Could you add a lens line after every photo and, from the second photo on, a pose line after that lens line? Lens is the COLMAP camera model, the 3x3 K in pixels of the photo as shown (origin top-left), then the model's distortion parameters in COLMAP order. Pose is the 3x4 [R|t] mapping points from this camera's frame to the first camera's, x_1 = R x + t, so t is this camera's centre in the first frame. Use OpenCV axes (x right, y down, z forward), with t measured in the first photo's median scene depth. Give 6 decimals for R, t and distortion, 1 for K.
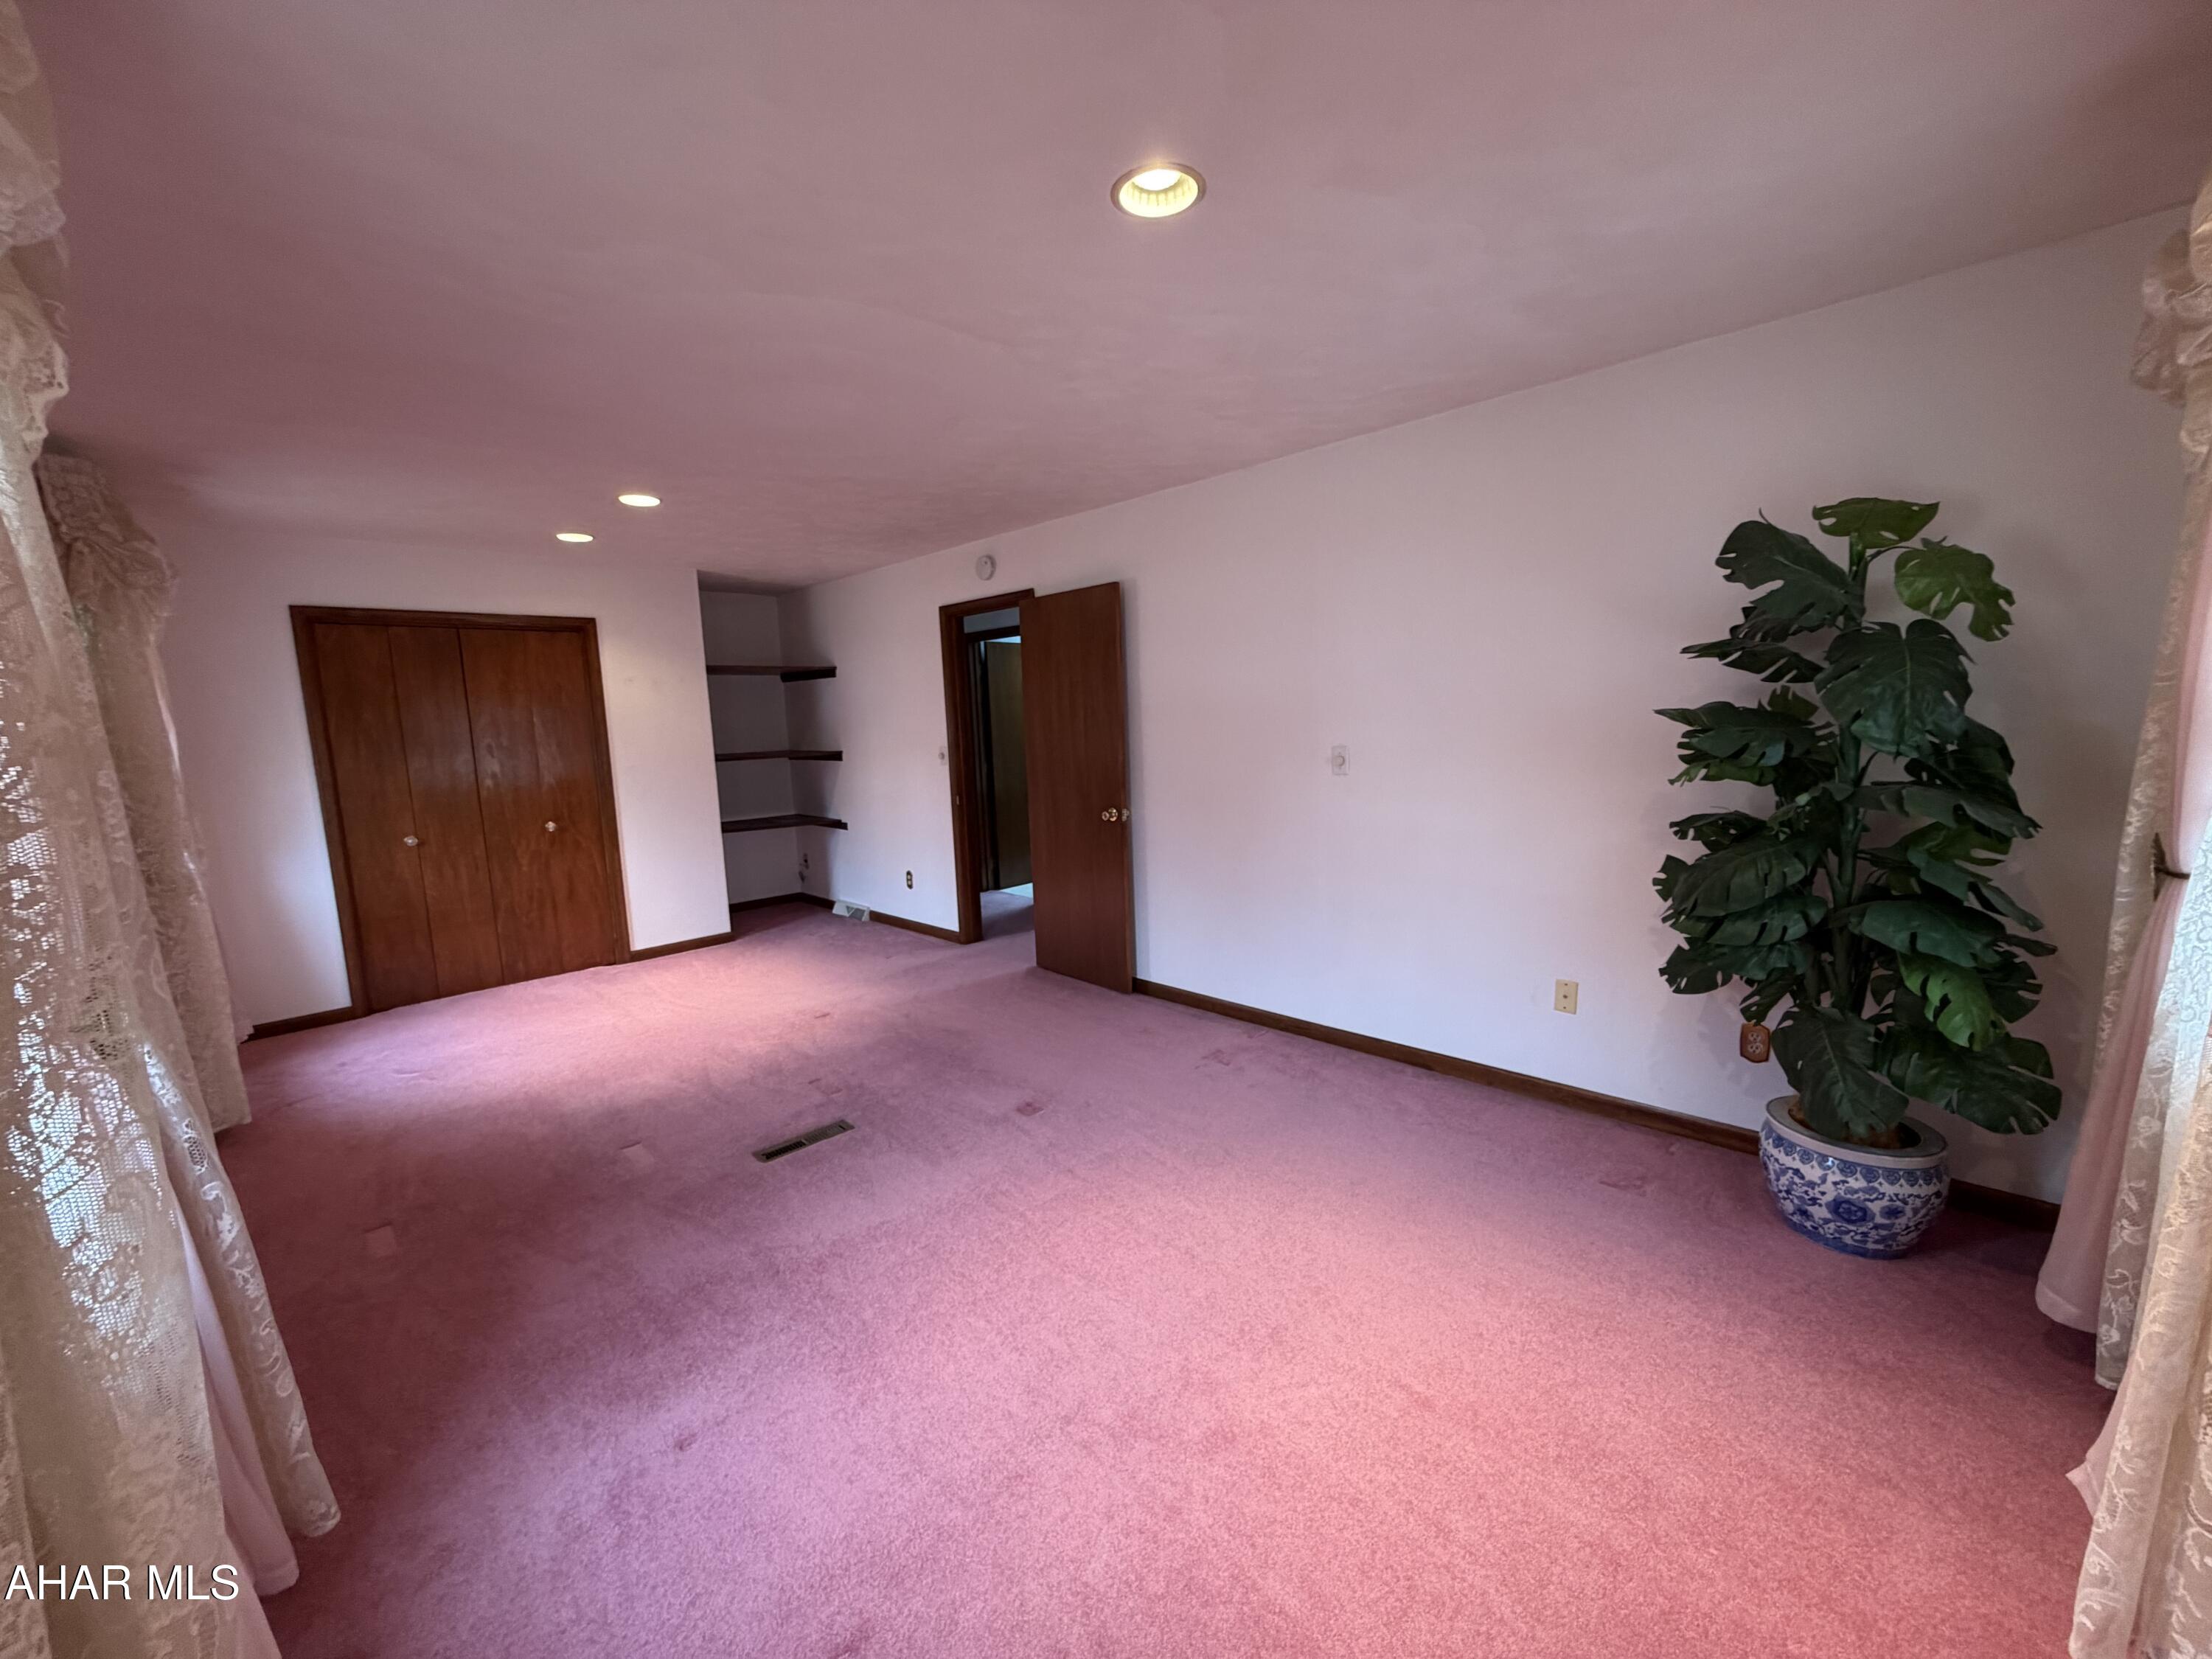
lens RADIAL K [[875.7, 0, 1098.8], [0, 875.7, 830.8], [0, 0, 1]] dist [-0.001036, -0.000524]
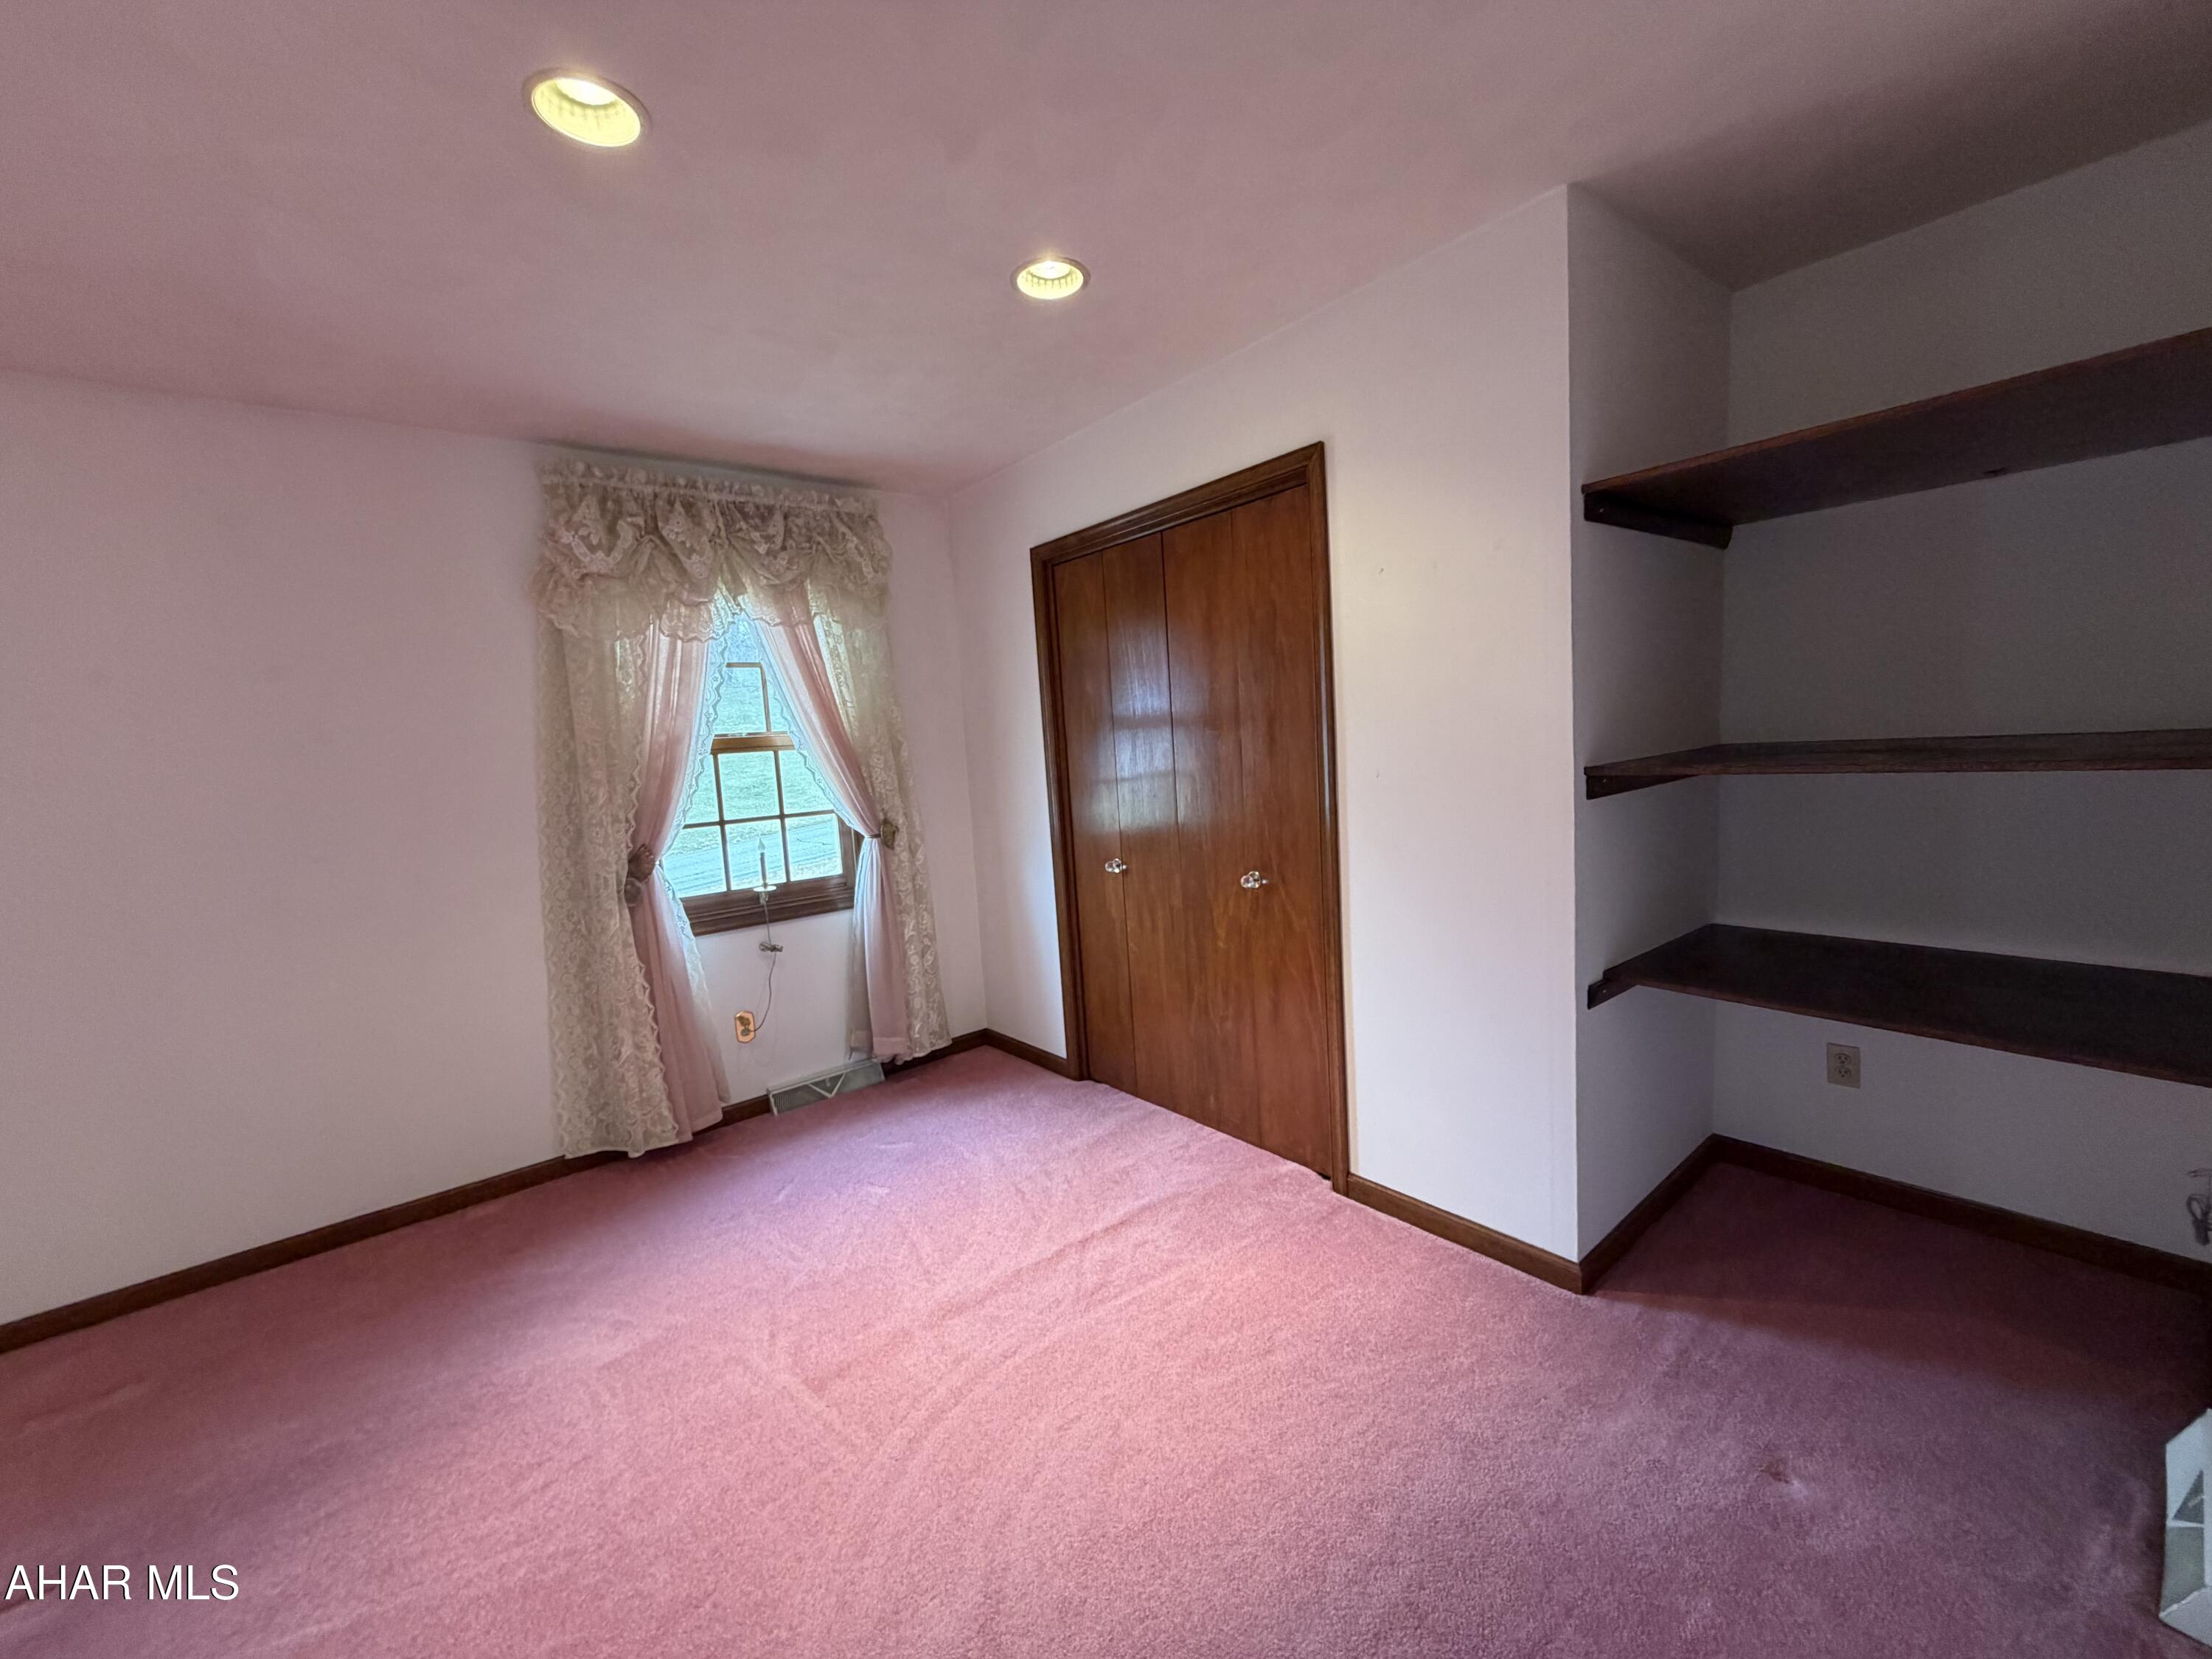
lens RADIAL K [[875.7, 0, 1098.8], [0, 875.7, 830.8], [0, 0, 1]] dist [-0.001036, -0.000524]
pose [[-0.094639, 0.144491, -0.984970, -0.099685], [-0.065236, 0.986384, 0.150967, -0.109802], [0.993372, 0.078543, -0.083925, 0.963649]]
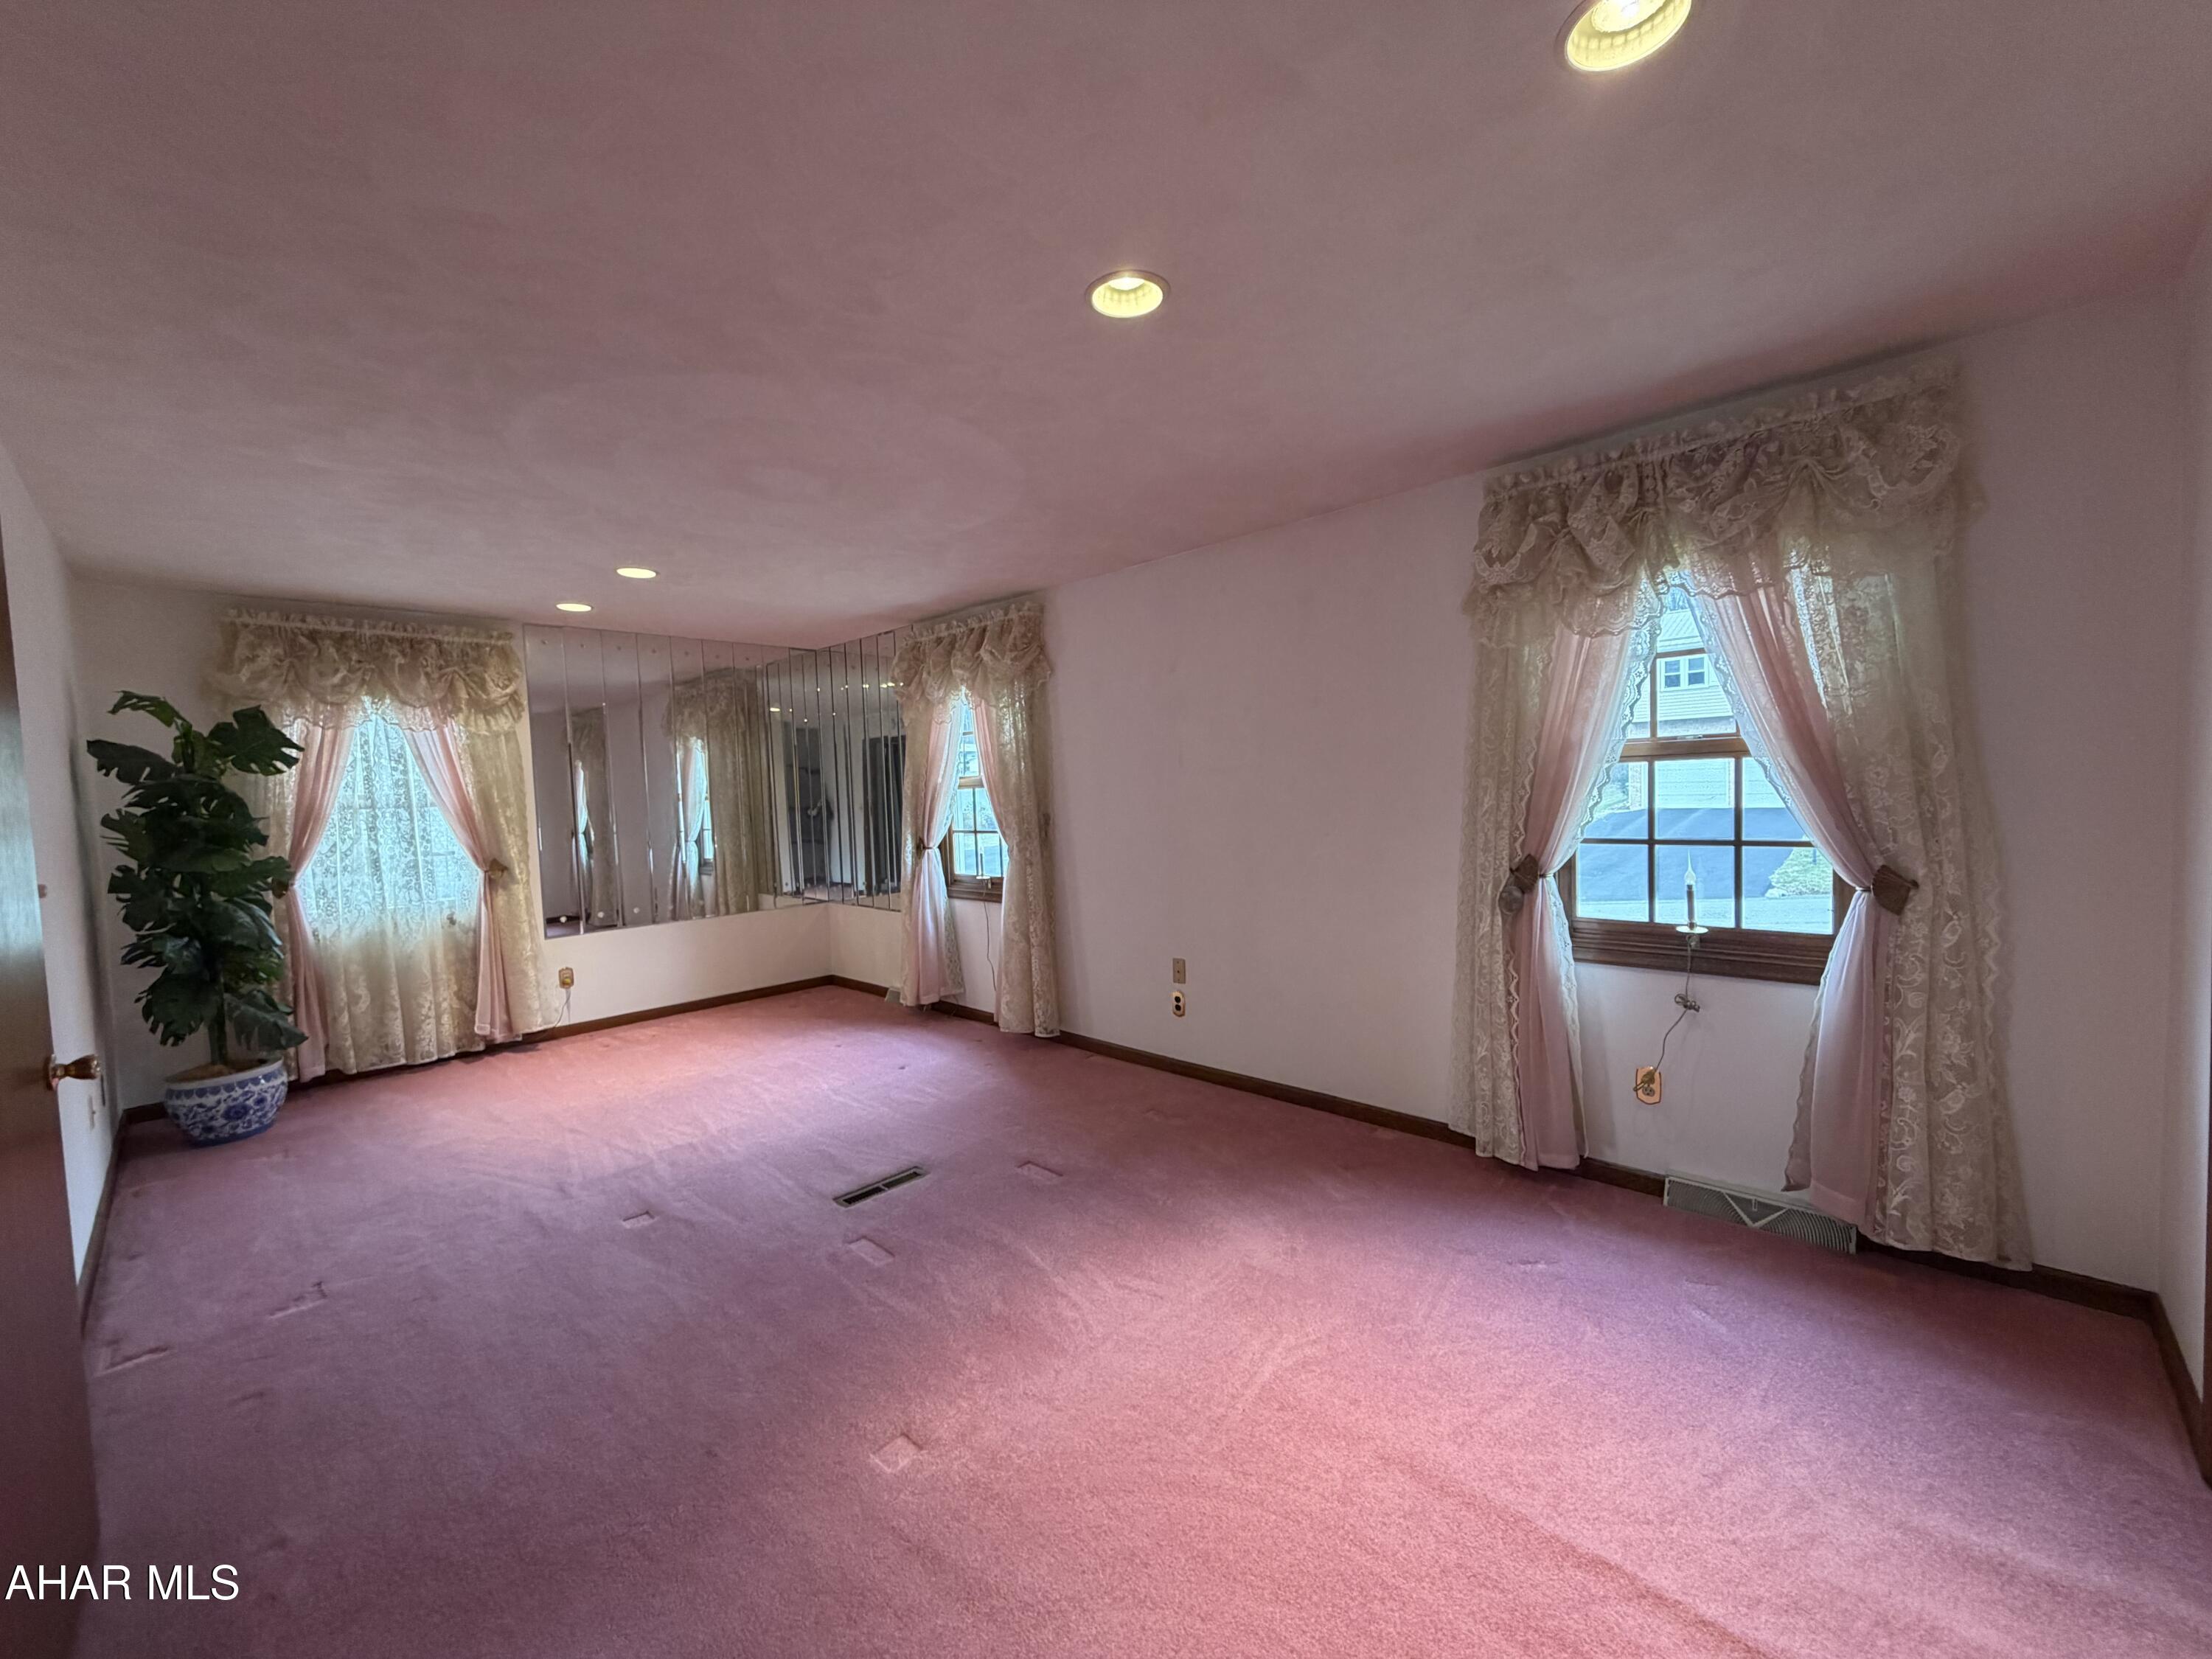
lens RADIAL K [[875.7, 0, 1098.8], [0, 875.7, 830.8], [0, 0, 1]] dist [-0.001036, -0.000524]
pose [[-0.997052, 0.076166, -0.009222, -0.364034], [0.073204, 0.980411, 0.182855, -0.132659], [0.022969, 0.181641, -0.983097, 1.165404]]
